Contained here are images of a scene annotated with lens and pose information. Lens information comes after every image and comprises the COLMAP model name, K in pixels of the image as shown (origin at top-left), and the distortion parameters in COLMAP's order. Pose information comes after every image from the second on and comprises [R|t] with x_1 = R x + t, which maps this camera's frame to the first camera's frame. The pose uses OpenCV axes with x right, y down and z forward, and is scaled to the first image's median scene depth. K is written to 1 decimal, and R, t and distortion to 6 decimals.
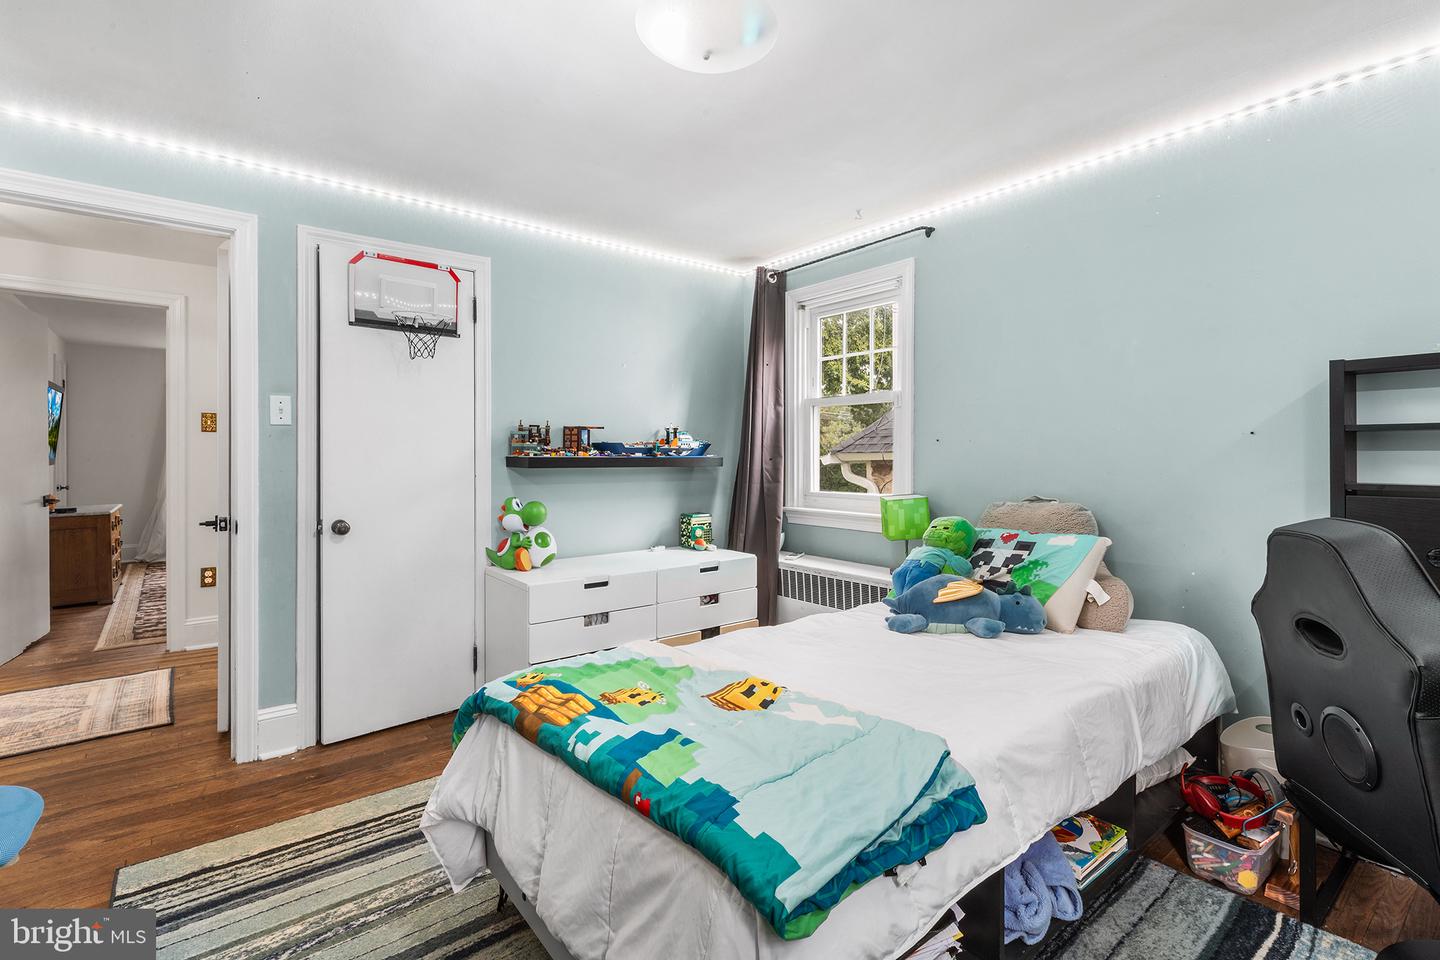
lens RADIAL K [[665.9, 0, 718.0], [0, 665.9, 469.3], [0, 0, 1]] dist [0.003270, 0.000575]
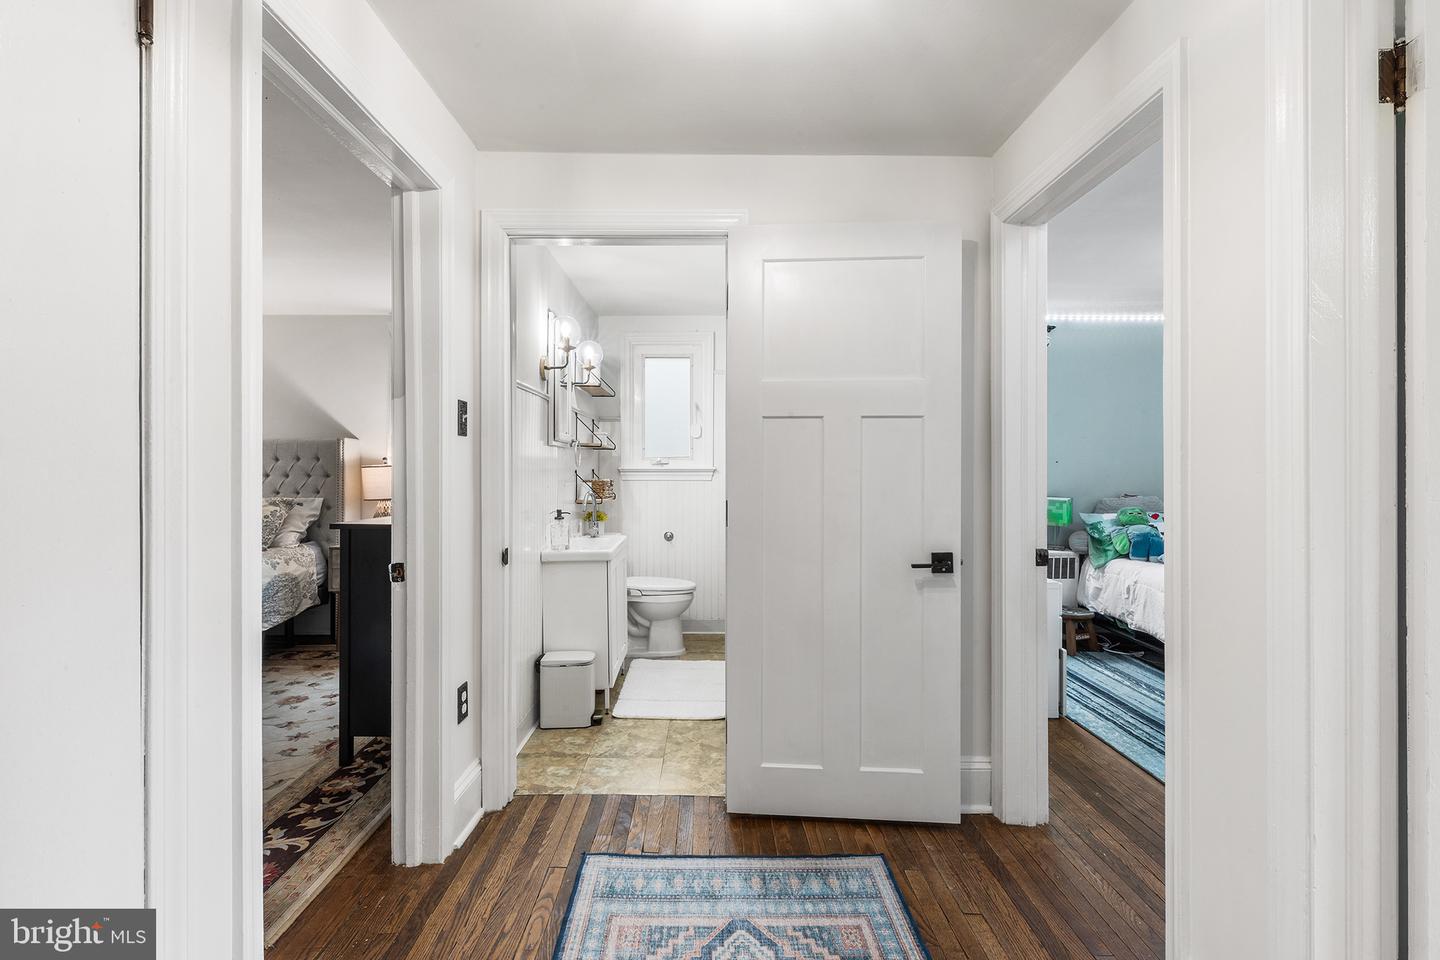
lens RADIAL K [[665.9, 0, 719.8], [0, 665.9, 475.7], [0, 0, 1]] dist [0.003270, 0.000575]
pose [[0.605111, -0.002904, 0.796136, -1.518307], [0.011391, 0.999923, -0.005010, -0.011581], [-0.796060, 0.012101, 0.605097, 0.735253]]
